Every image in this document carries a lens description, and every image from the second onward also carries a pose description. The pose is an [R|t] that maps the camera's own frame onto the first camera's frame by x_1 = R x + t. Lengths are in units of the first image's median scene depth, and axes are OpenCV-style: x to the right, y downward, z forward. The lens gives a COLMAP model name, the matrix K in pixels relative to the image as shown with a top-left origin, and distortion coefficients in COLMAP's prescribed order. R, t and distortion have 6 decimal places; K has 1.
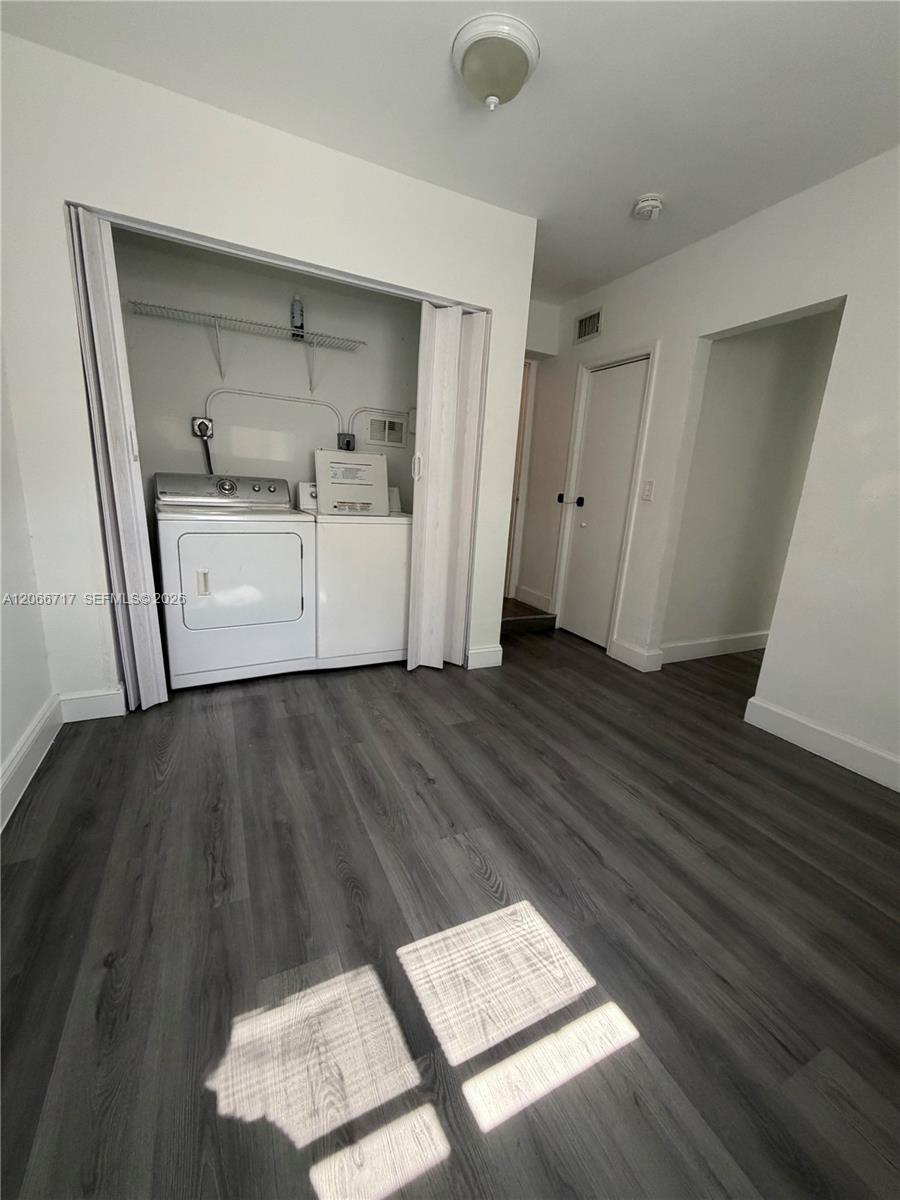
lens RADIAL K [[477.1, 0, 450.0], [0, 477.1, 600.0], [0, 0, 1]] dist [0.001042, -0.000126]
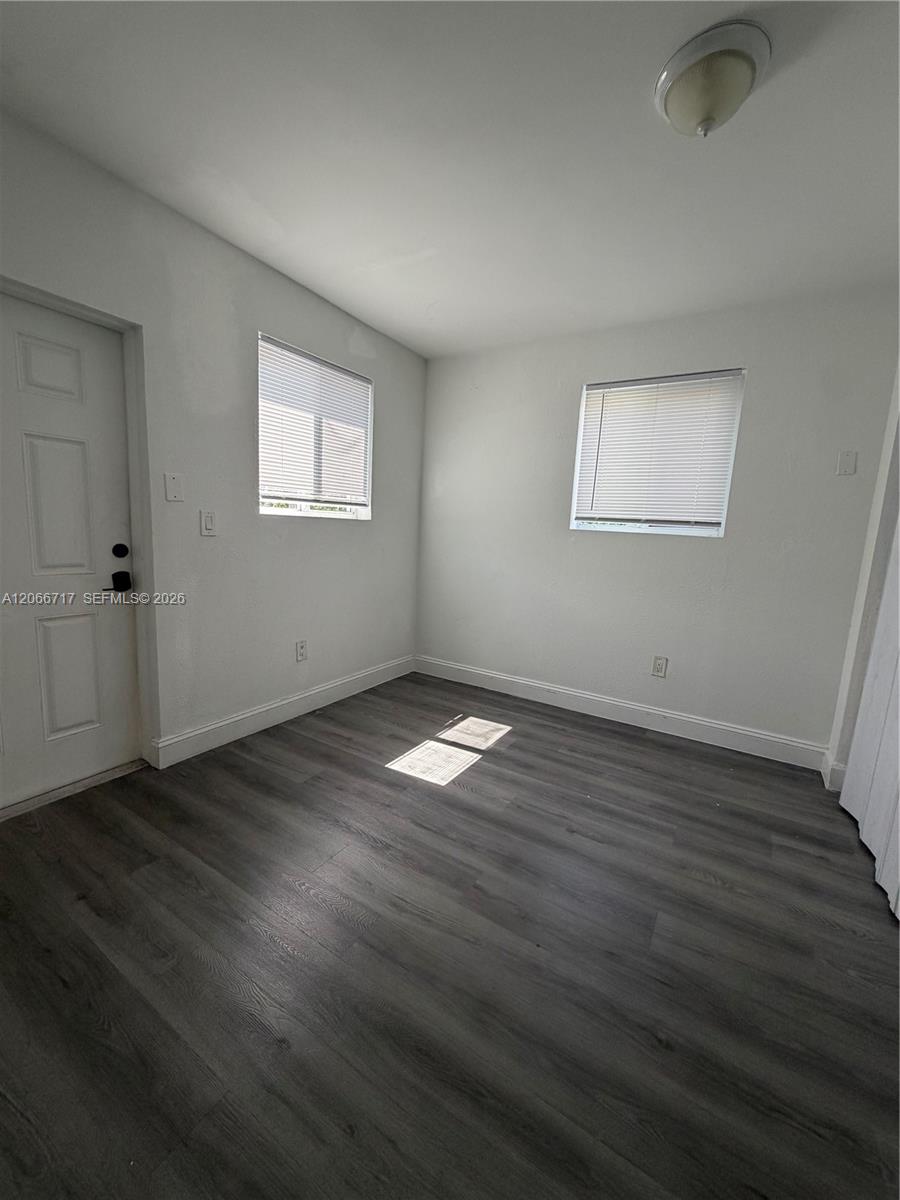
lens RADIAL K [[477.1, 0, 450.0], [0, 477.1, 600.0], [0, 0, 1]] dist [0.001042, -0.000126]
pose [[-0.841699, -0.015611, -0.539721, 0.916791], [-0.222214, 0.921023, 0.319903, -0.449311], [0.492101, 0.389196, -0.778693, 1.771705]]
